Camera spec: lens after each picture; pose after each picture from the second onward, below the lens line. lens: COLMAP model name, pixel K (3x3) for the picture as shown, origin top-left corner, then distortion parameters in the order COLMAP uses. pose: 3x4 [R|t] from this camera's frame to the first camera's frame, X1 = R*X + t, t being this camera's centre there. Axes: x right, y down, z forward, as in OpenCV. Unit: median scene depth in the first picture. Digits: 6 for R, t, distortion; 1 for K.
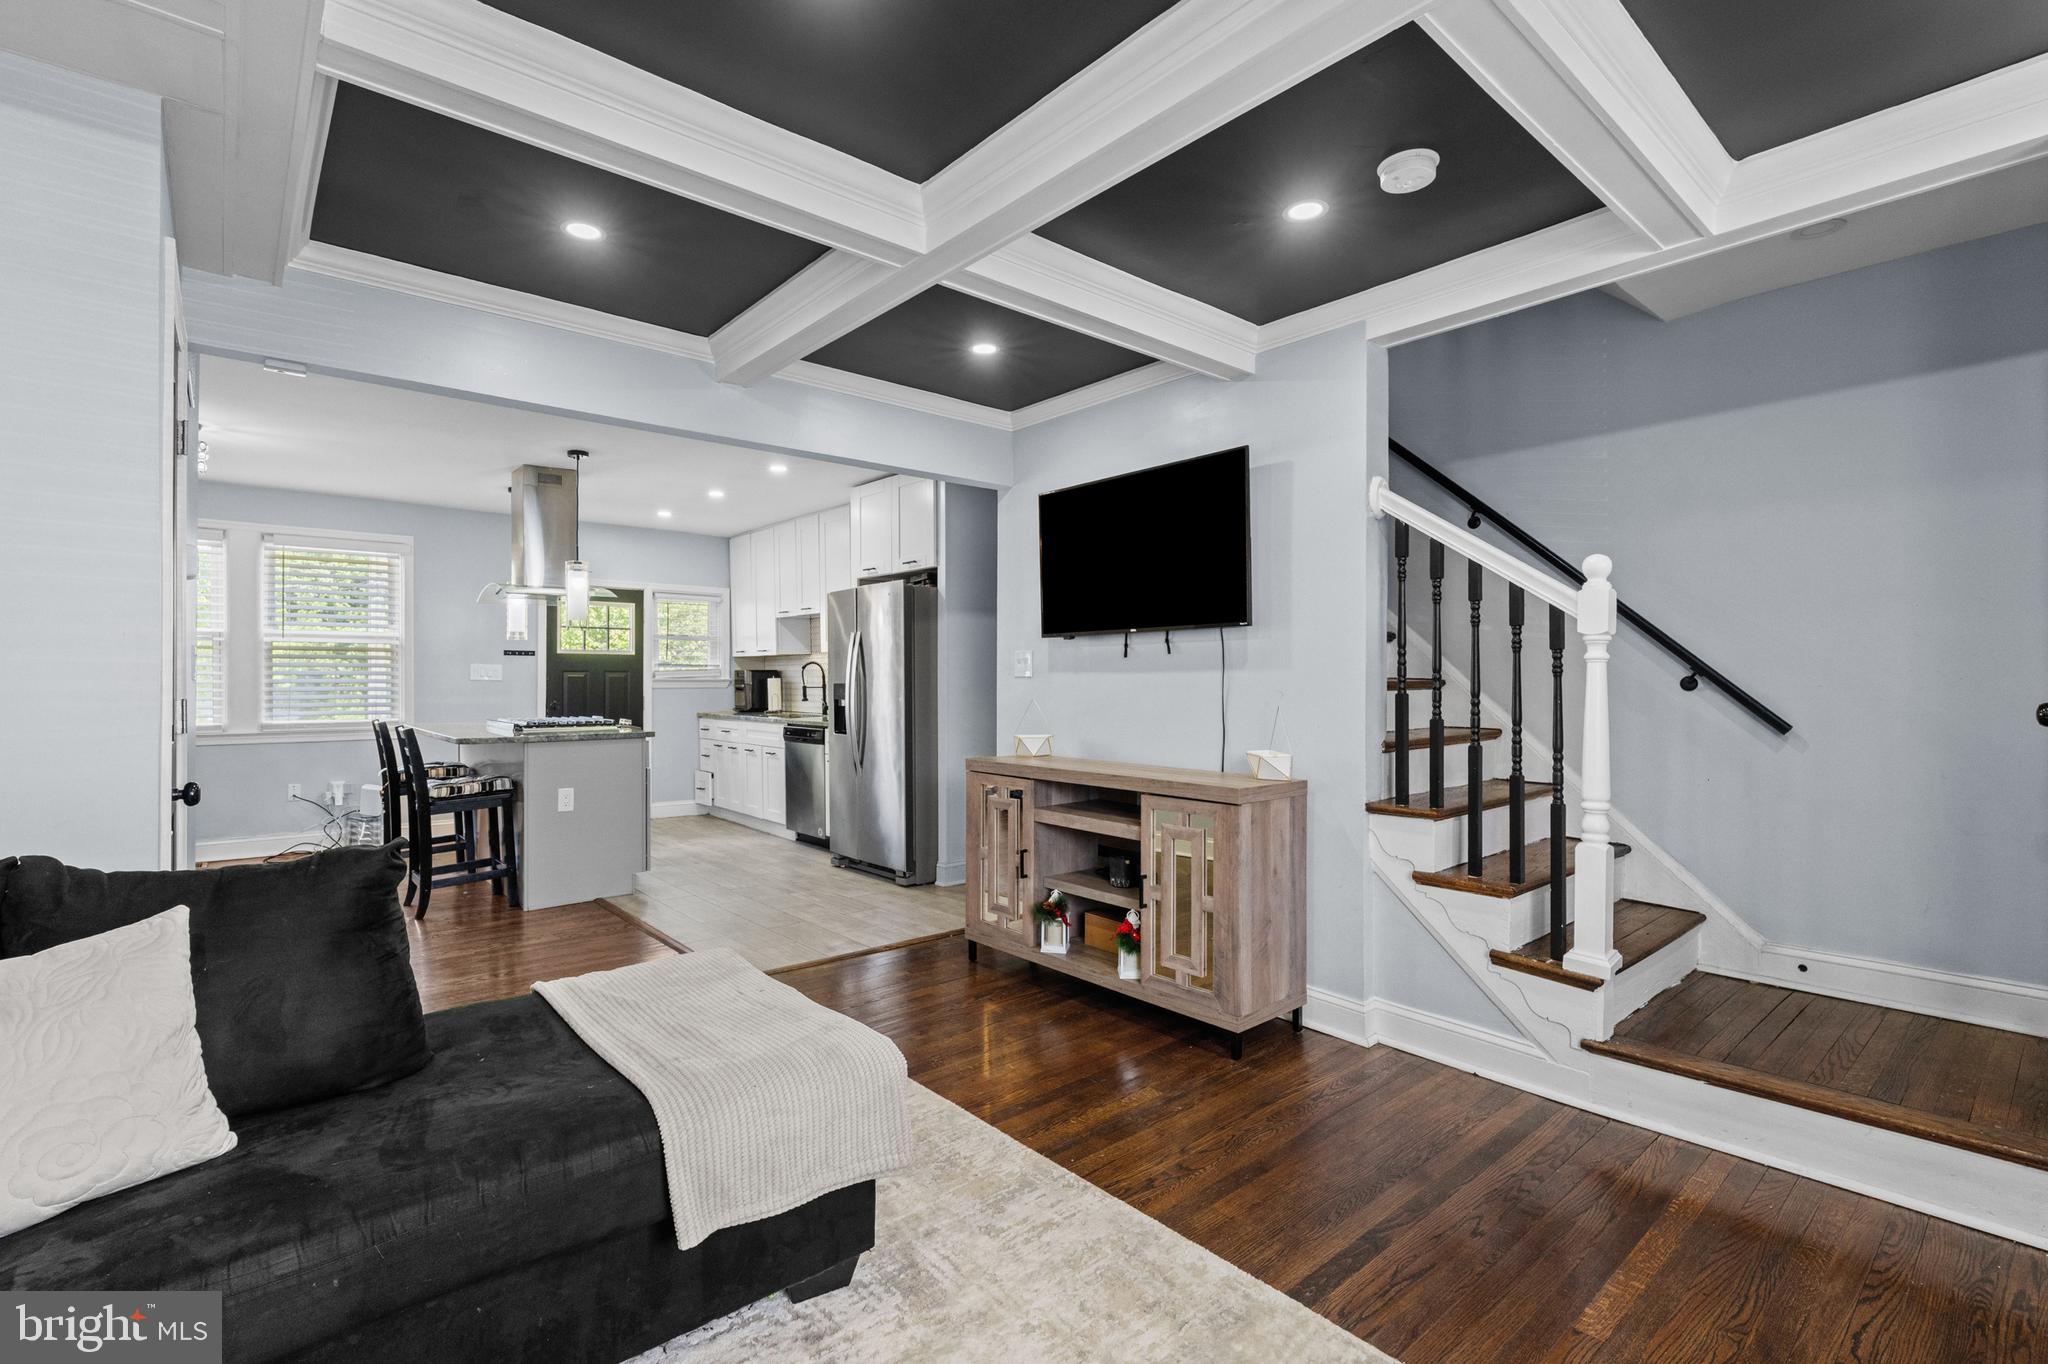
lens RADIAL K [[933.6, 0, 1017.0], [0, 933.6, 676.9], [0, 0, 1]] dist [-0.001915, -0.000106]
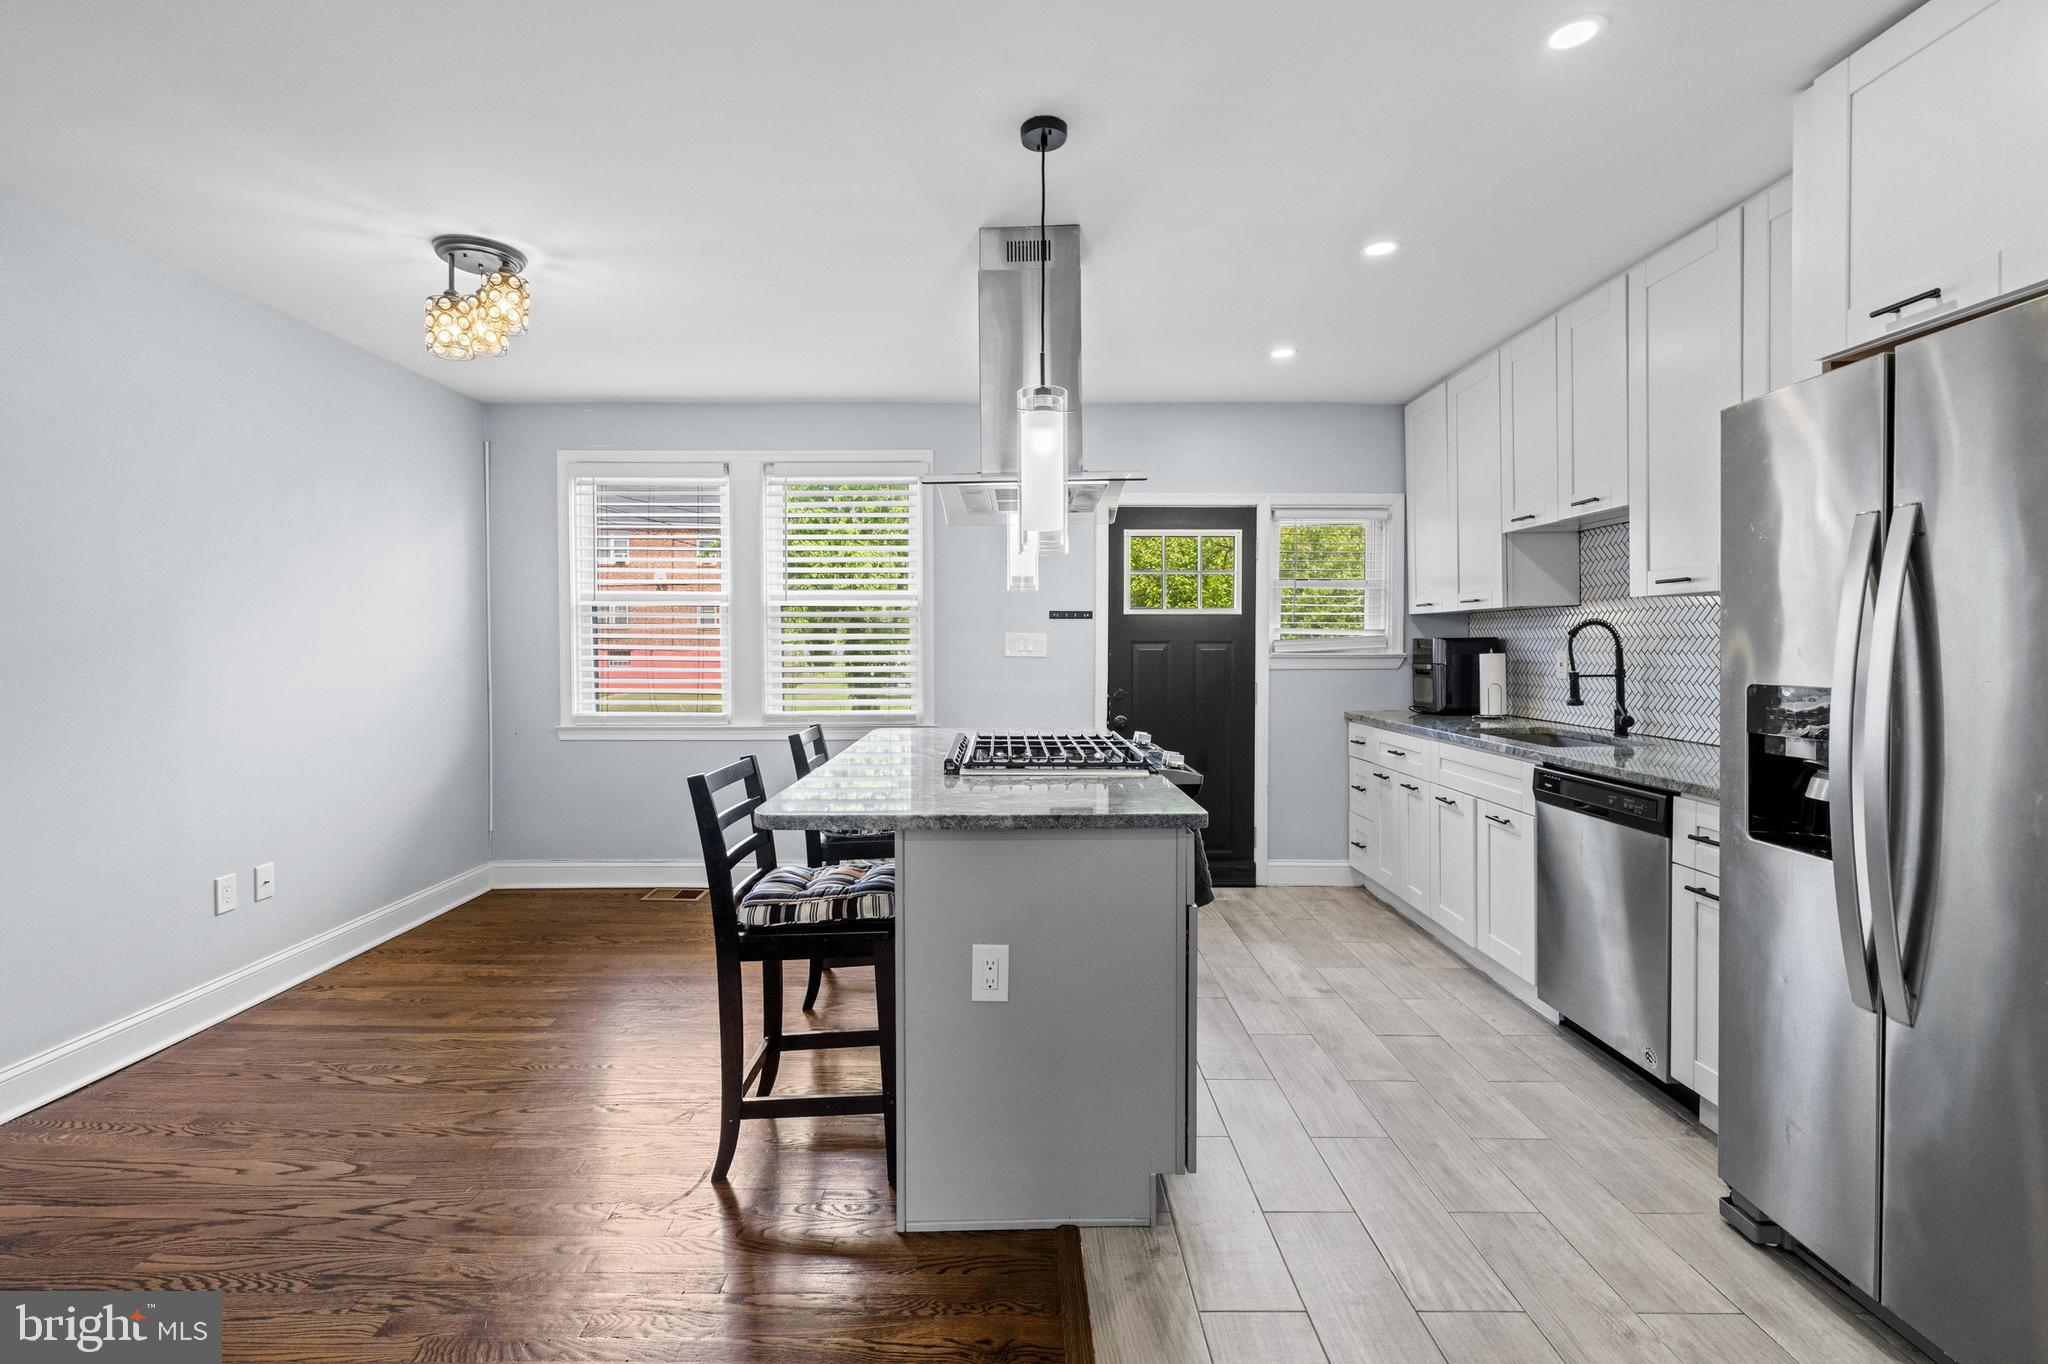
lens RADIAL K [[927.5, 0, 1013.7], [0, 927.5, 666.8], [0, 0, 1]] dist [-0.002285, -0.000119]
pose [[0.771318, 0.012371, -0.636329, -0.226402], [0.004482, 0.999681, 0.024867, -0.008491], [0.636434, -0.022032, 0.771017, 0.712581]]
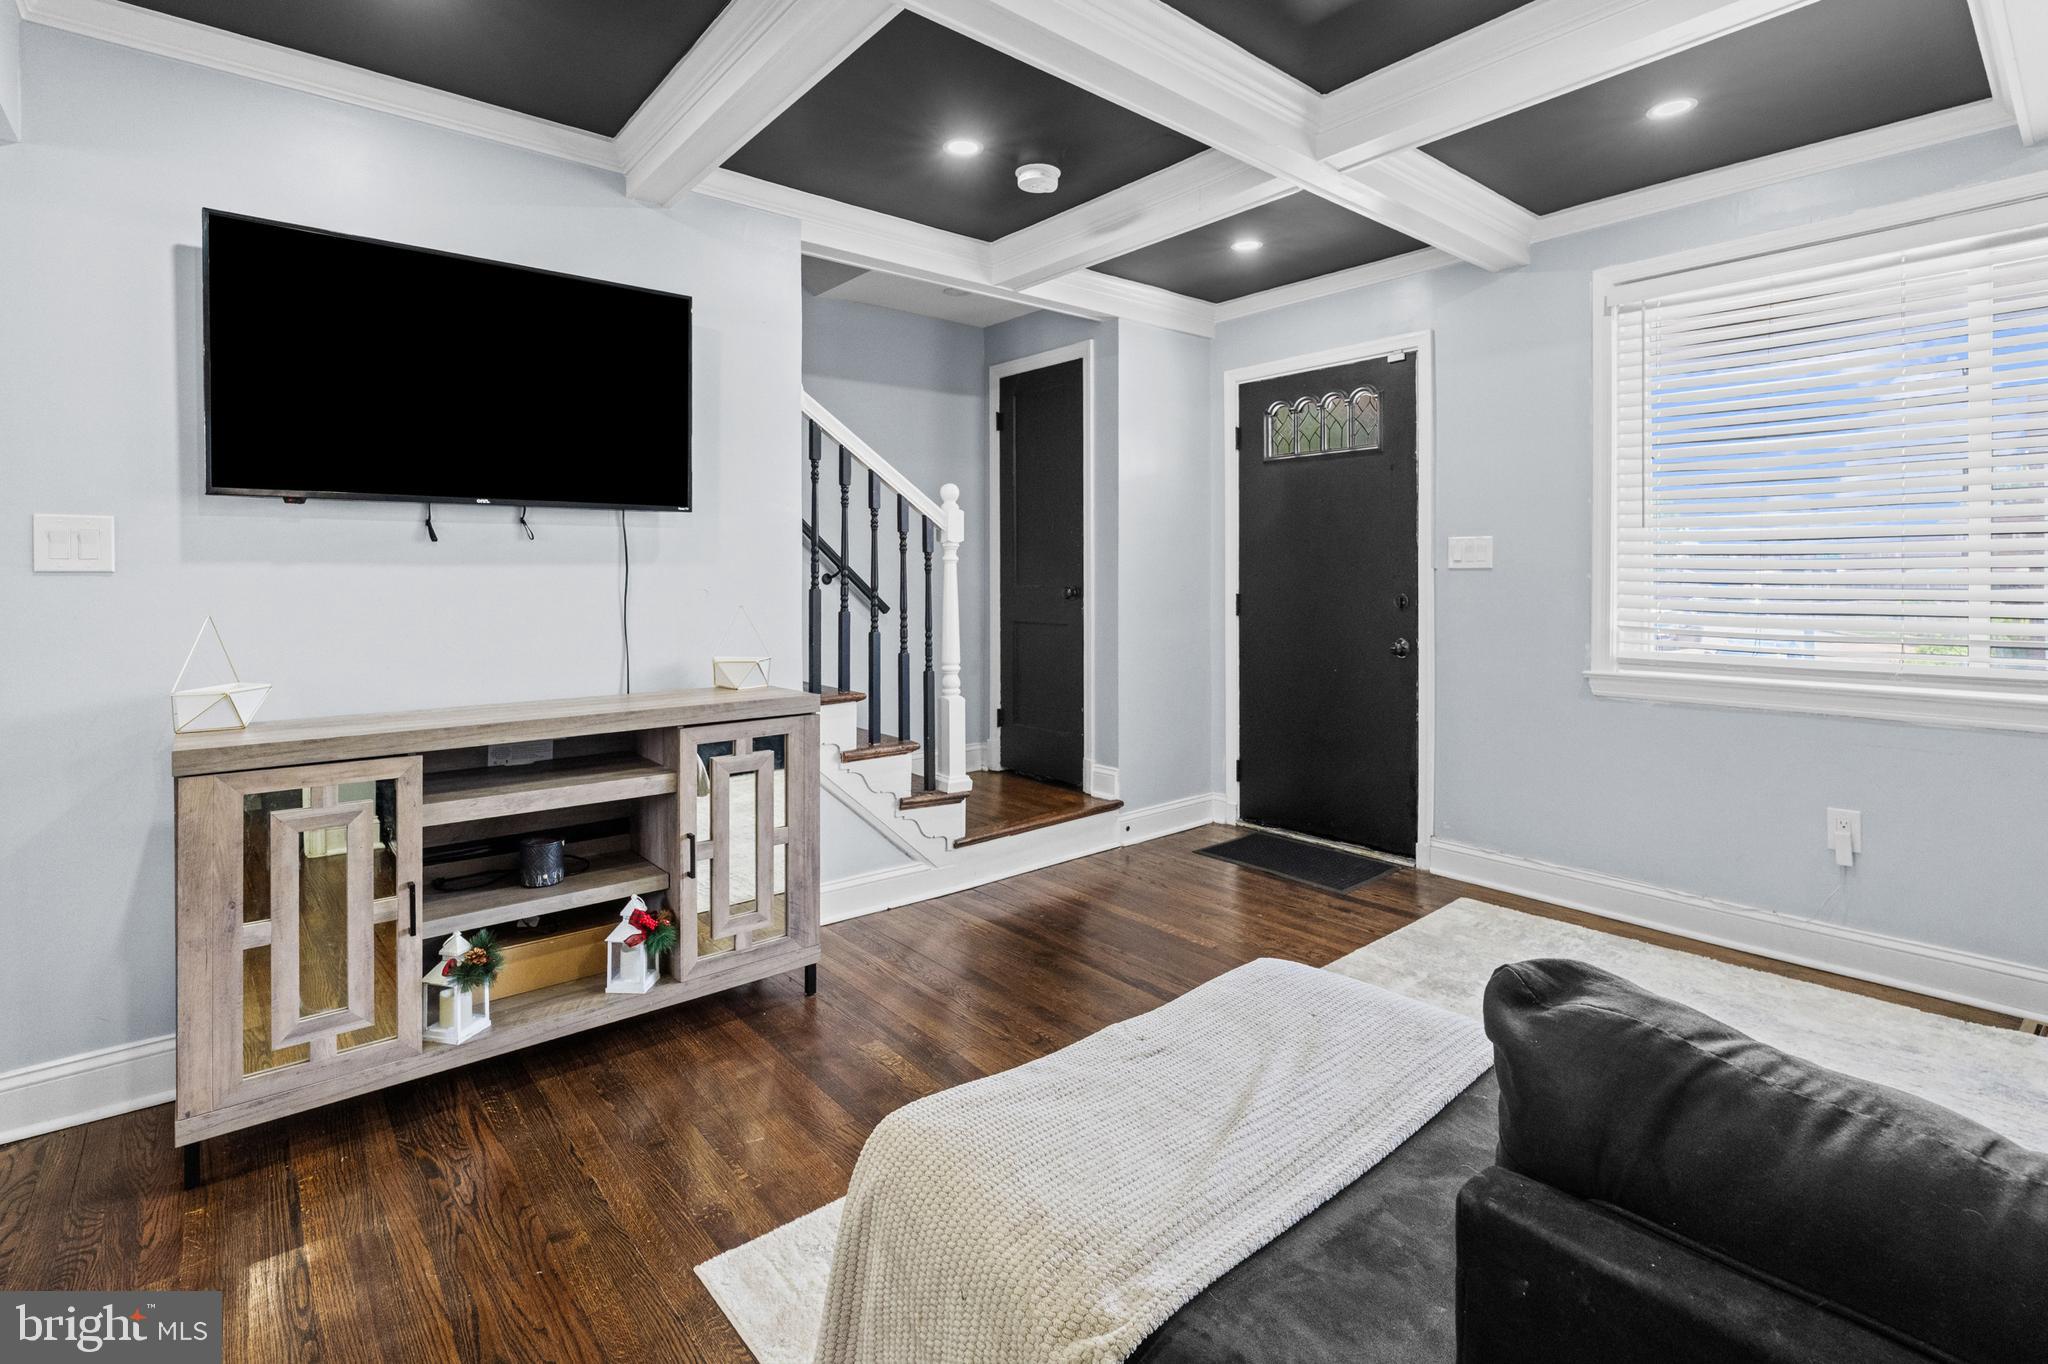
lens RADIAL K [[963.2, 0, 1027.3], [0, 963.2, 581.8], [0, 0, 1]] dist [-0.001736, 0.000183]
pose [[0.001484, -0.005526, 0.999984, -0.422633], [0.000099, 0.999985, 0.005526, 0.002408], [-0.999999, 0.000091, 0.001485, 0.477809]]
